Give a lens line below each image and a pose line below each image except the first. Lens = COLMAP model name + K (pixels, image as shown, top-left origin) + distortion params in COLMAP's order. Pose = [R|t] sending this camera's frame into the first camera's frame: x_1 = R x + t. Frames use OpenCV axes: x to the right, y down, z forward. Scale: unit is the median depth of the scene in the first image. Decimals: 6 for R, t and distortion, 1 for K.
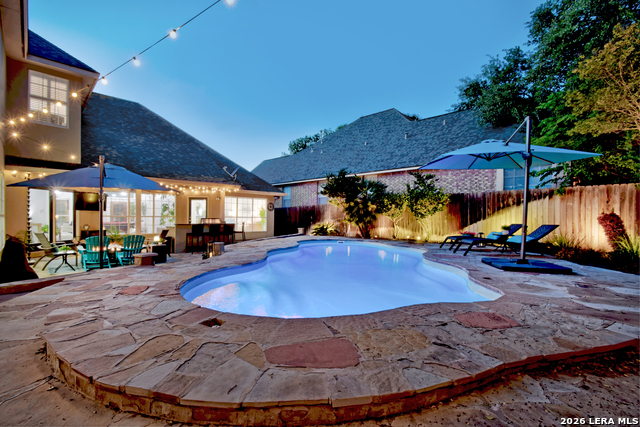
lens RADIAL K [[306.1, 0, 321.4], [0, 306.1, 219.7], [0, 0, 1]] dist [0.022176, -0.030953]
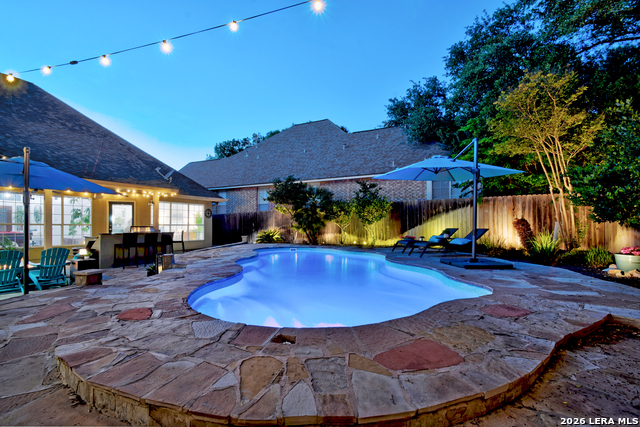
lens RADIAL K [[308.1, 0, 332.6], [0, 308.1, 212.9], [0, 0, 1]] dist [0.023367, -0.032264]
pose [[0.956752, 0.001624, 0.290899, -0.108944], [0.011049, 0.999060, -0.041916, -0.000812], [-0.290694, 0.043317, 0.955835, 0.011987]]
